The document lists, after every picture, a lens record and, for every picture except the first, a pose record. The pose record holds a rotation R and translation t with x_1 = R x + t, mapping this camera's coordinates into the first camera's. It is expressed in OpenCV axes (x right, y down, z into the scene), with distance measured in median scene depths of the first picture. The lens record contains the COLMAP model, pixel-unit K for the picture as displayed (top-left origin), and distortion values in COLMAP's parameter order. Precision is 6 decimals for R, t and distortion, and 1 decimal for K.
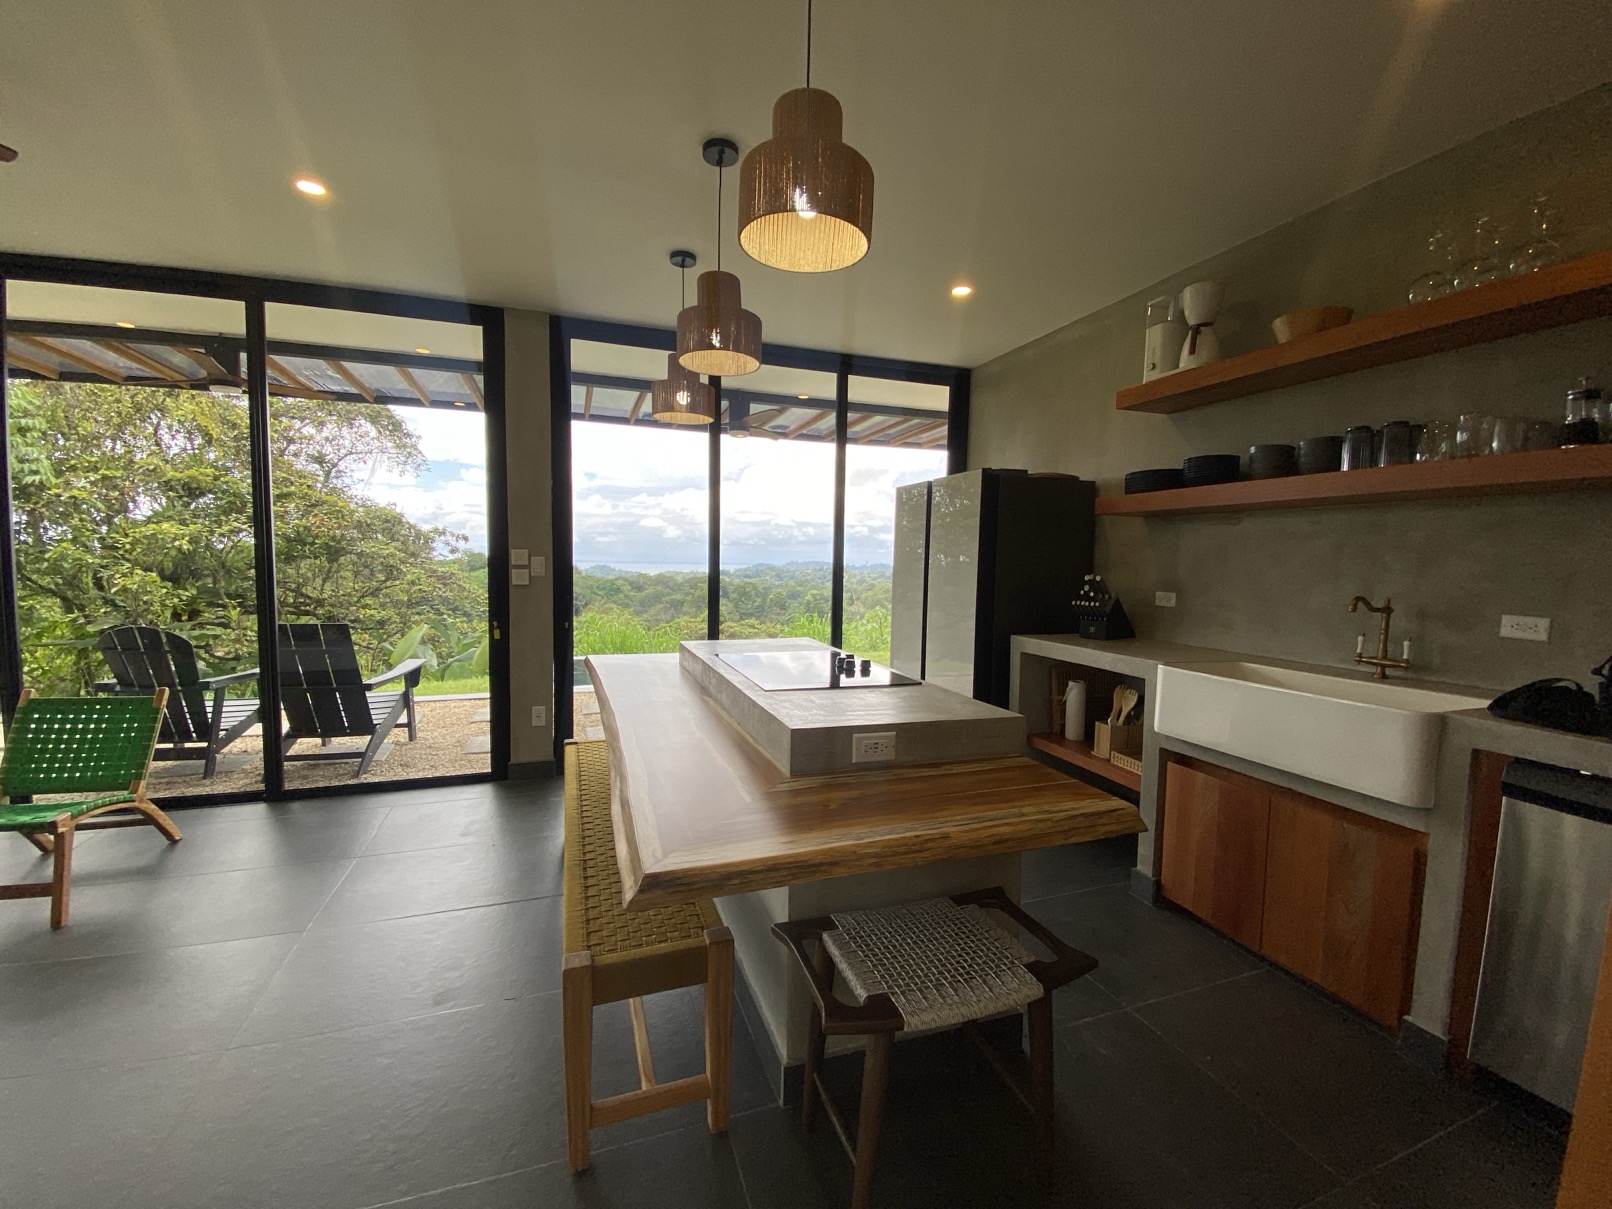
lens RADIAL K [[650.0, 0, 799.2], [0, 650.0, 605.3], [0, 0, 1]] dist [0.032926, -0.025179]
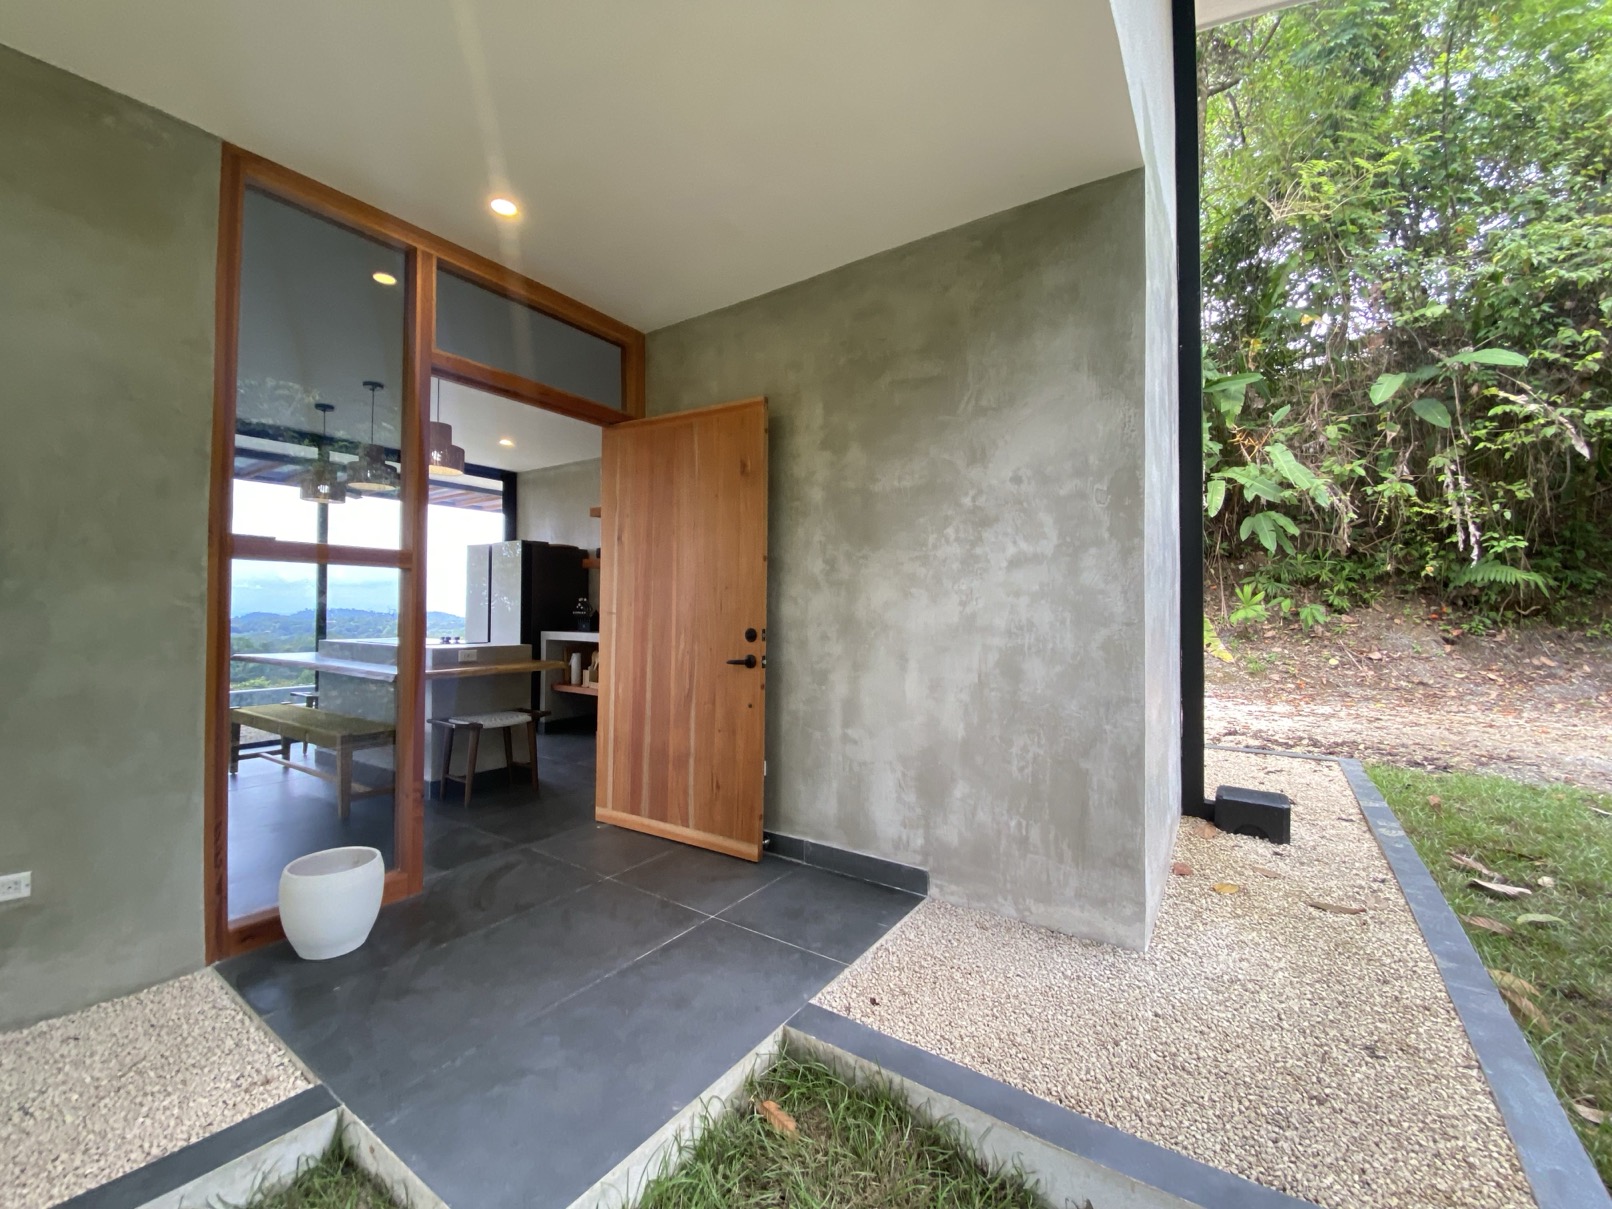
lens RADIAL K [[650.0, 0, 799.2], [0, 650.0, 605.3], [0, 0, 1]] dist [0.032926, -0.025179]
pose [[0.806379, -0.009720, 0.591319, -0.154664], [0.050881, 0.997298, -0.052994, 0.093221], [-0.589206, 0.072820, 0.804694, -0.801667]]
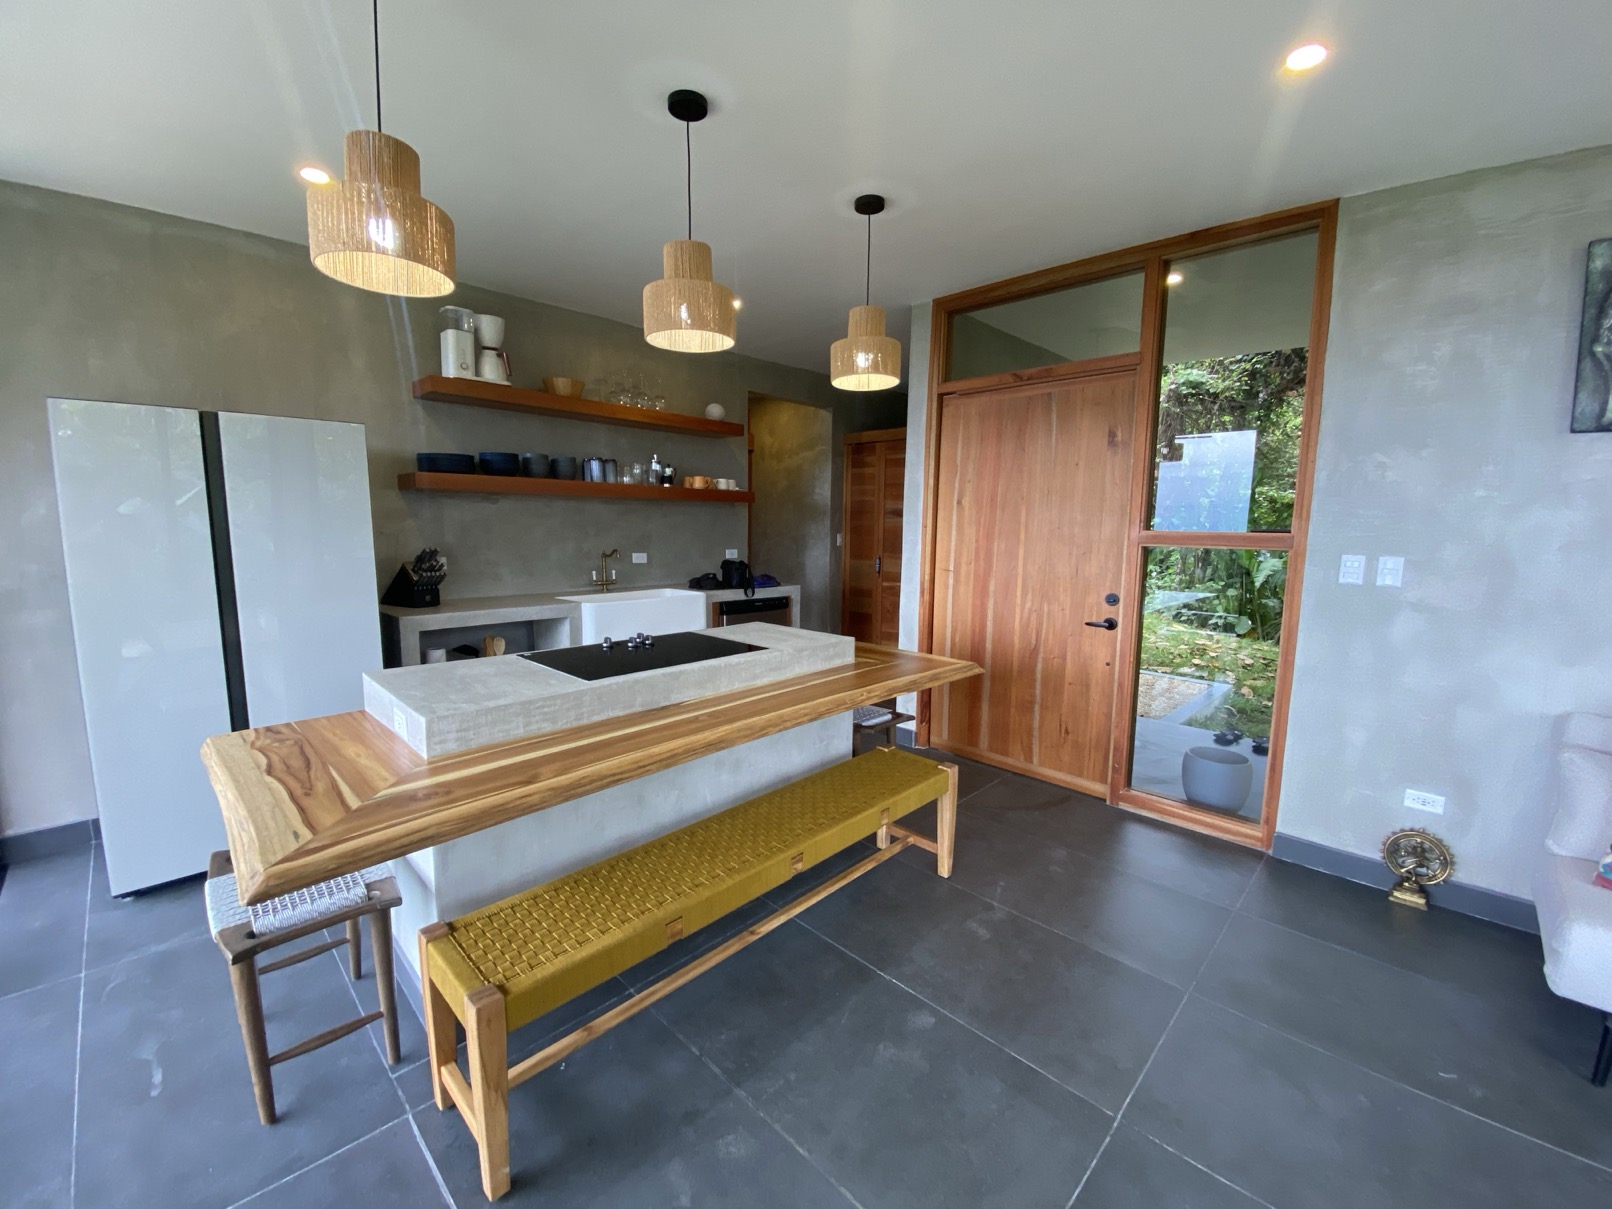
lens RADIAL K [[650.0, 0, 799.2], [0, 650.0, 605.3], [0, 0, 1]] dist [0.032926, -0.025179]
pose [[-0.438417, -0.136908, 0.888283, -0.633806], [0.042481, 0.984069, 0.172638, -0.091398], [-0.897767, 0.113422, -0.425616, 0.770799]]
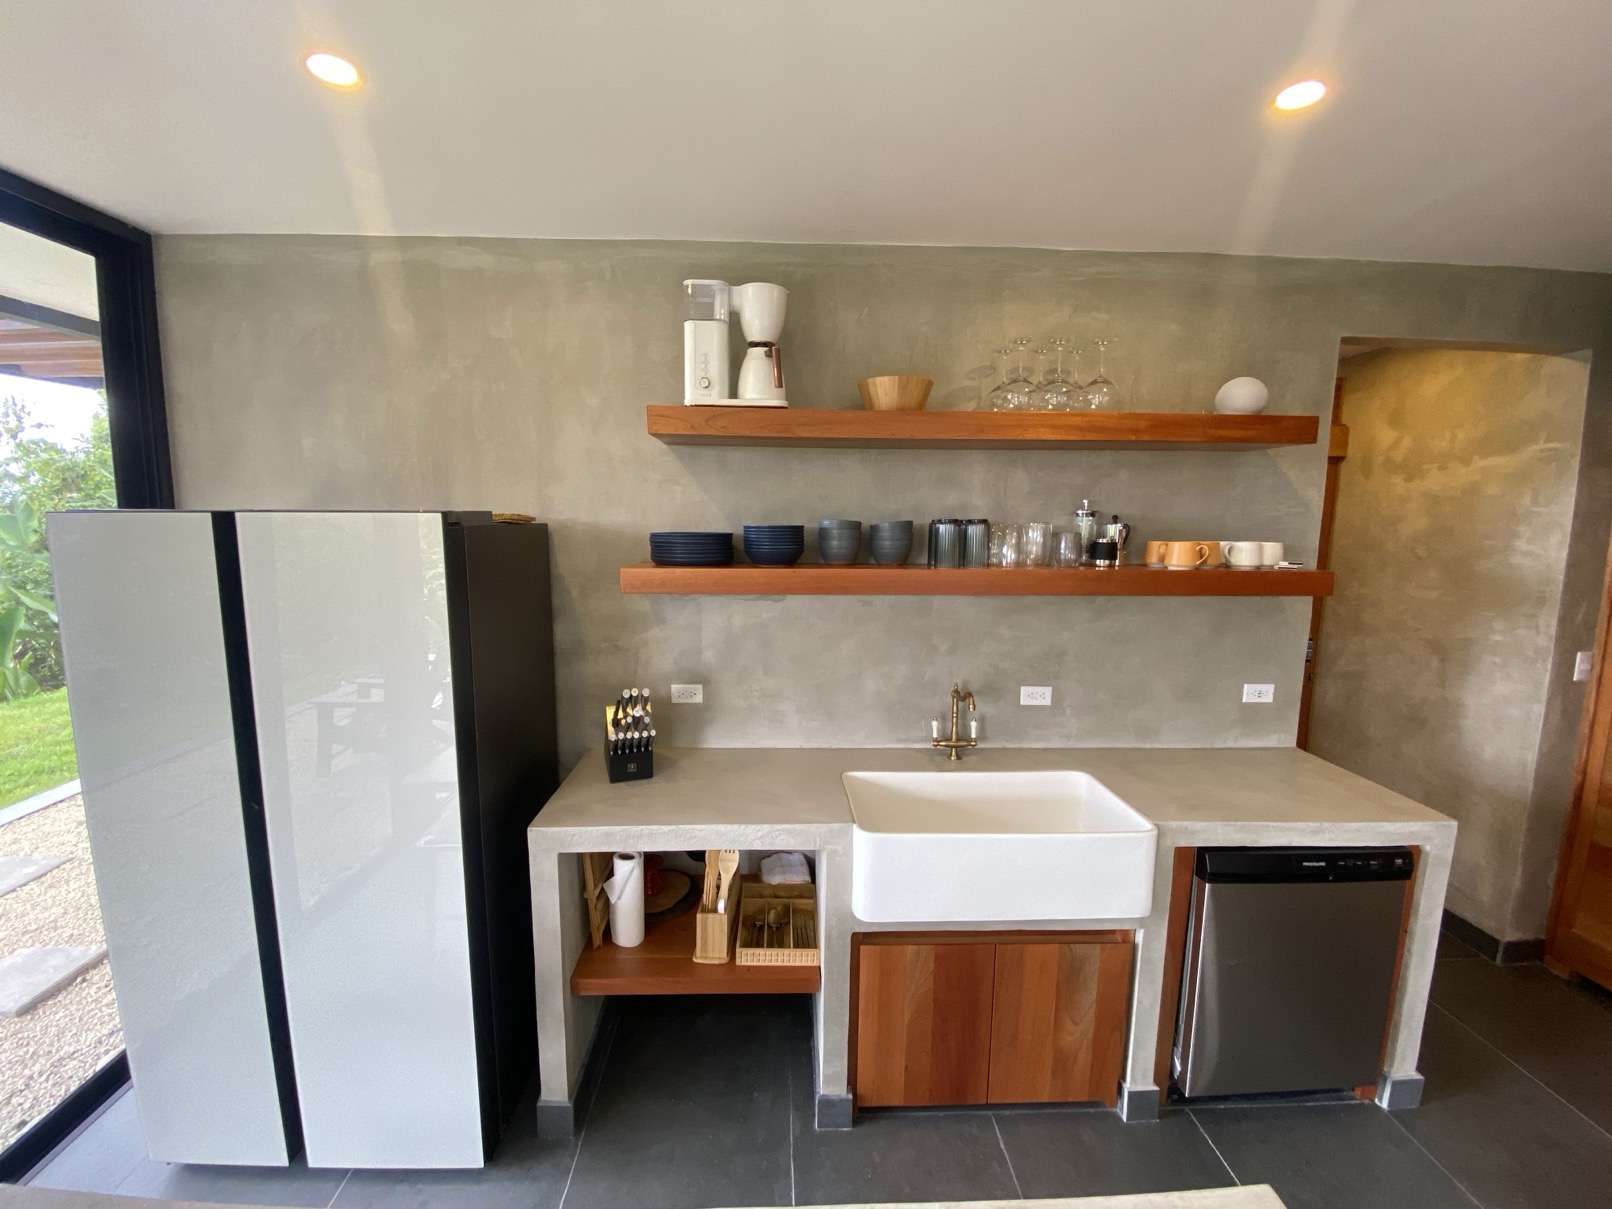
lens RADIAL K [[650.0, 0, 799.2], [0, 650.0, 605.3], [0, 0, 1]] dist [0.032926, -0.025179]
pose [[0.295990, -0.140894, 0.944743, -0.080720], [0.064974, 0.989740, 0.127249, -0.164694], [-0.952979, 0.023719, 0.302108, 0.539826]]
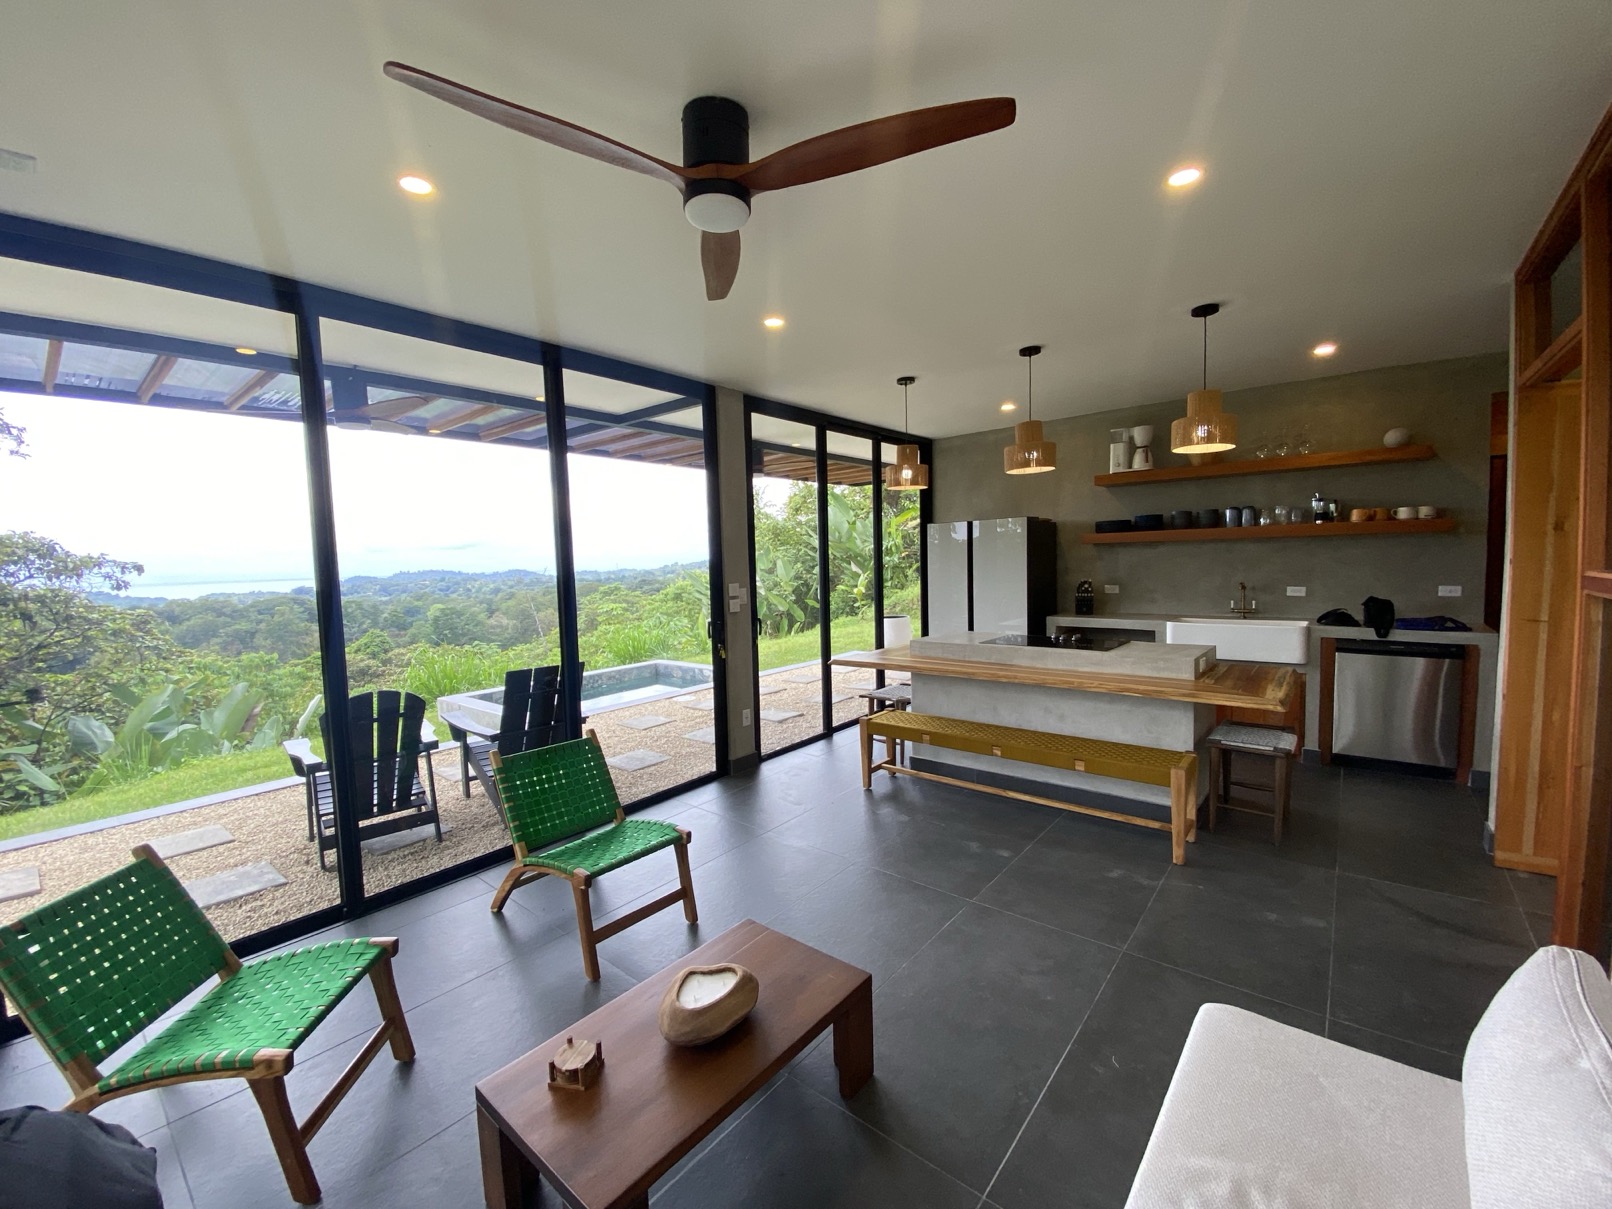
lens RADIAL K [[650.0, 0, 799.2], [0, 650.0, 605.3], [0, 0, 1]] dist [0.032926, -0.025179]
pose [[0.859502, -0.077254, 0.505261, -0.920449], [0.078637, 0.996729, 0.018629, -0.055848], [-0.505047, 0.023721, 0.862766, -0.104993]]
